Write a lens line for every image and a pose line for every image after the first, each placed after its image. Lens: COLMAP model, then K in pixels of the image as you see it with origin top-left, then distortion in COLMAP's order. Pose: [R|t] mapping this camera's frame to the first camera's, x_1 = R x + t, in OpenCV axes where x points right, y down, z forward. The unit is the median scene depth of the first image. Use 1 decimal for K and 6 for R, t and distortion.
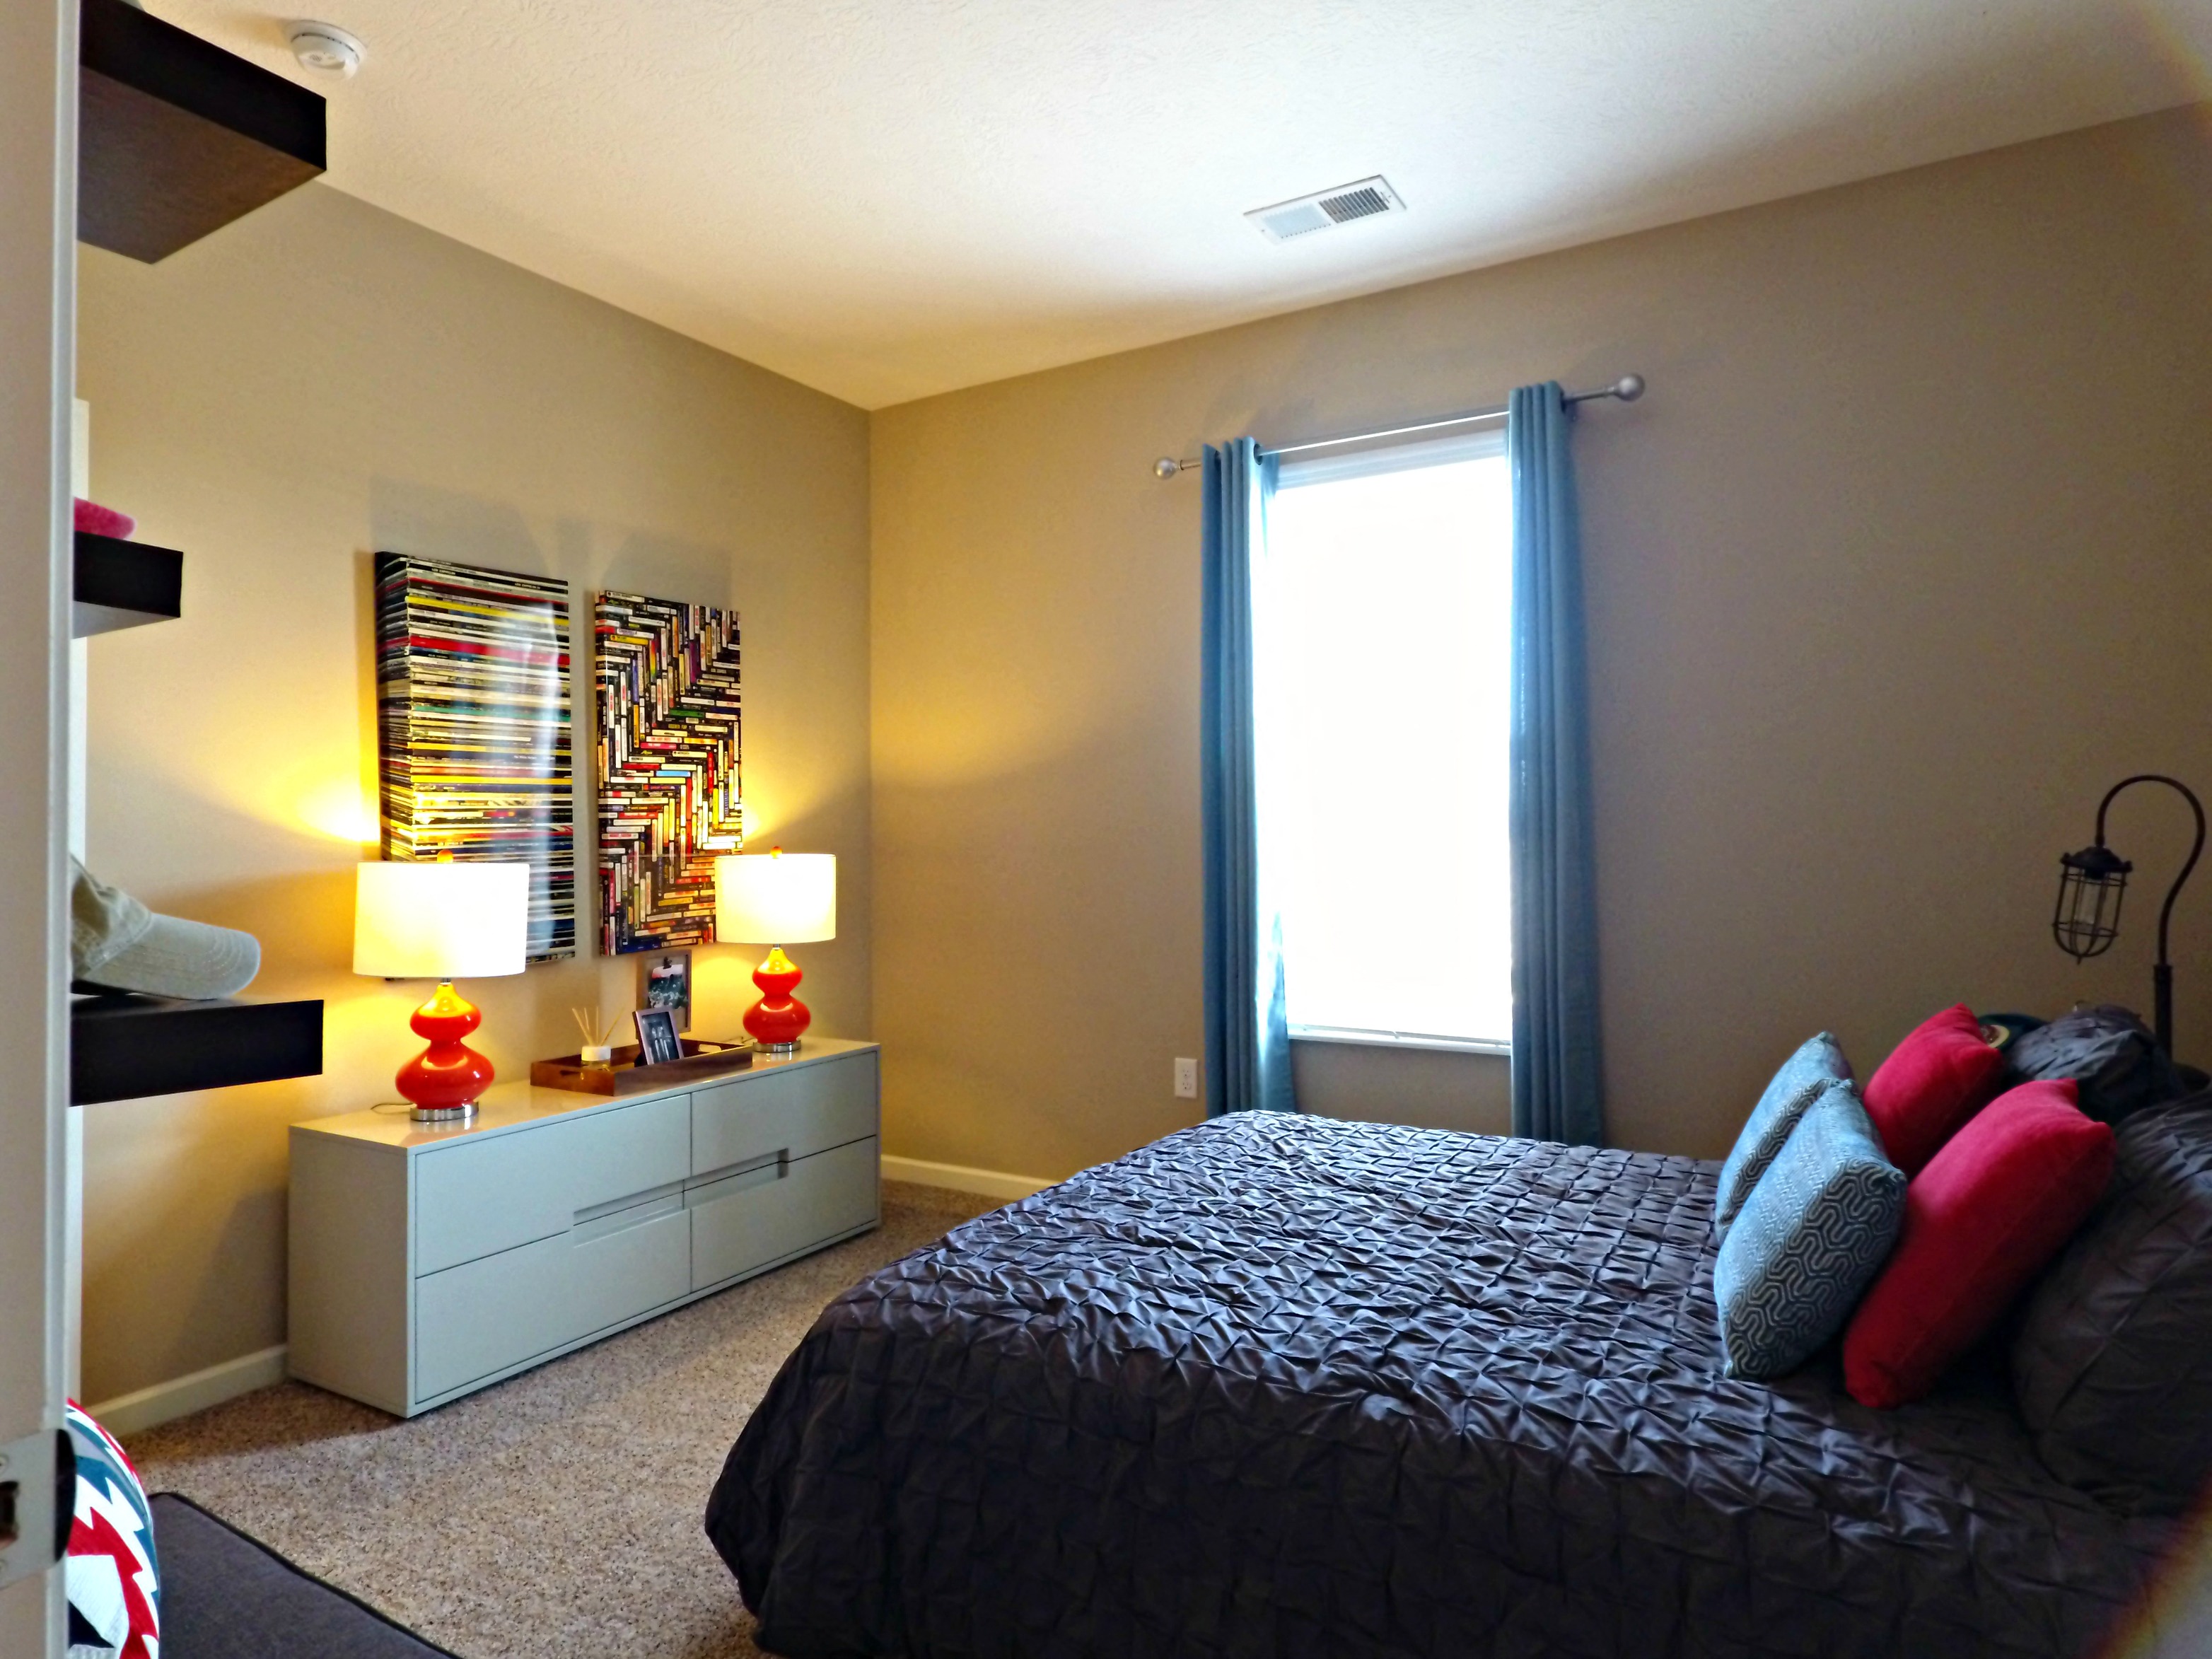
lens RADIAL K [[1297.7, 0, 1066.0], [0, 1297.7, 824.3], [0, 0, 1]] dist [-0.002281, 0.000272]
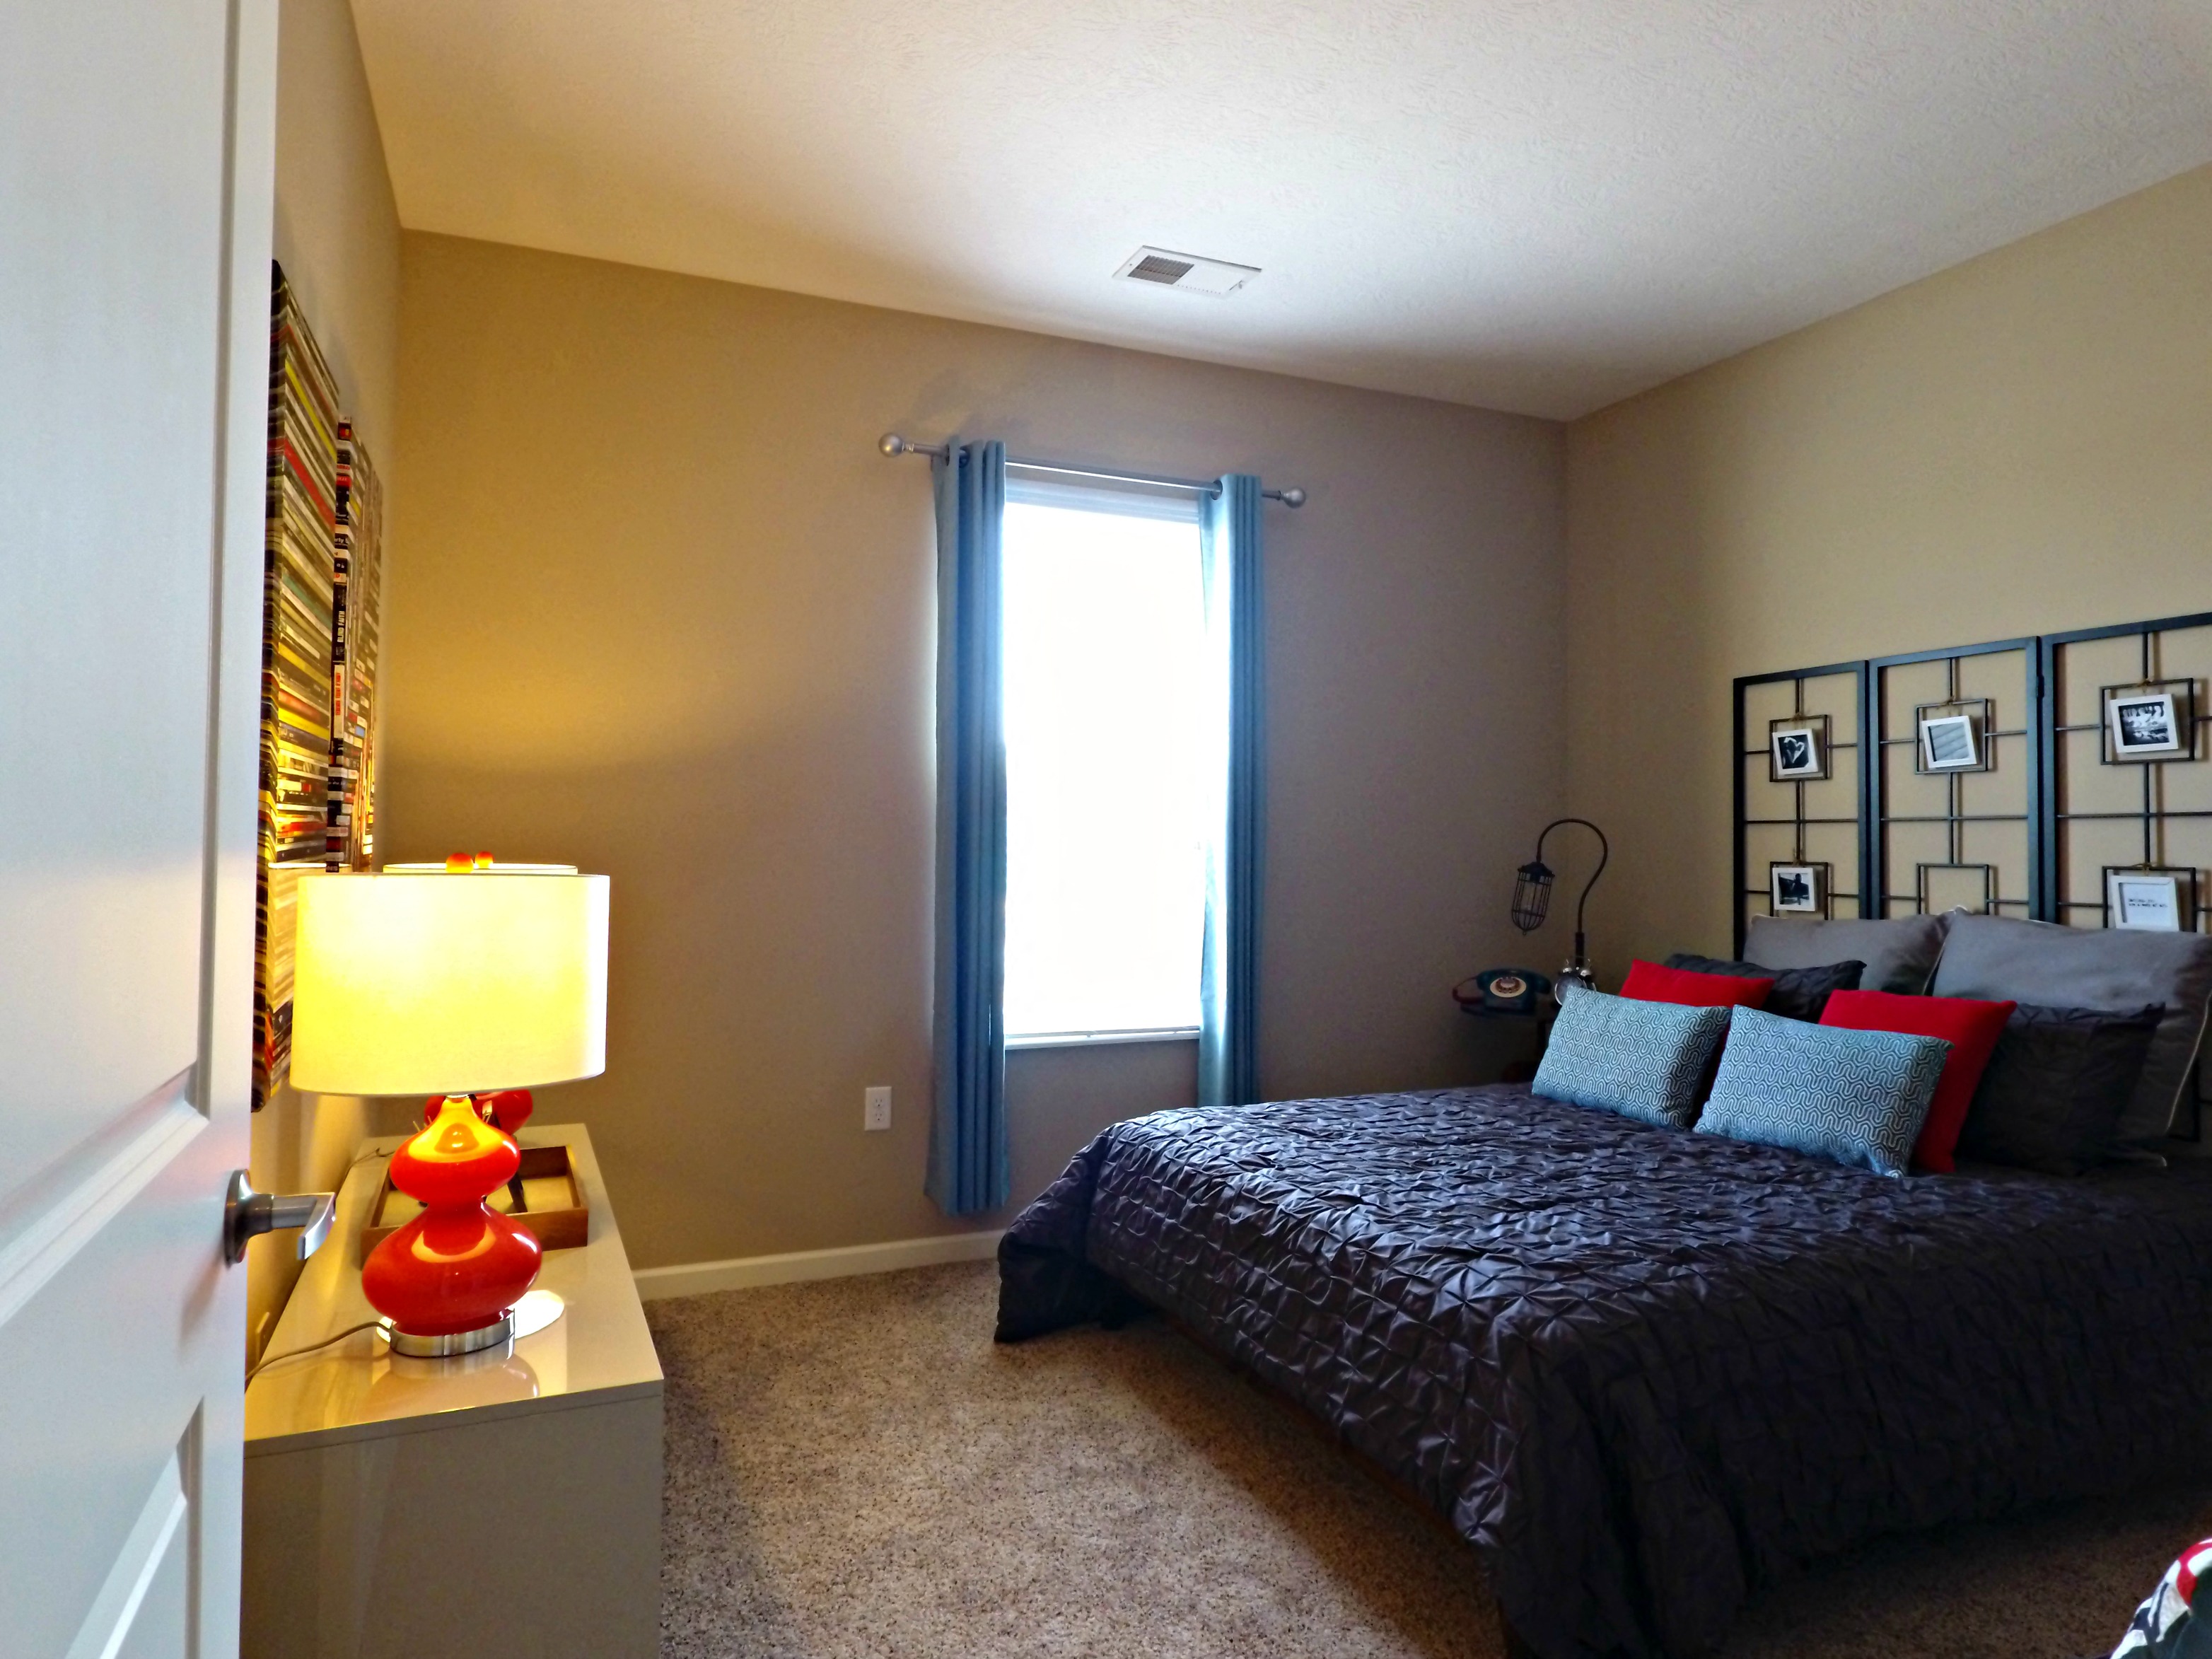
lens RADIAL K [[1297.7, 0, 1049.5], [0, 1297.7, 812.6], [0, 0, 1]] dist [-0.002281, 0.000272]
pose [[0.585077, 0.034920, 0.810226, -0.706623], [-0.021656, 0.999389, -0.027435, 0.011242], [-0.810689, -0.001495, 0.585475, 0.439361]]
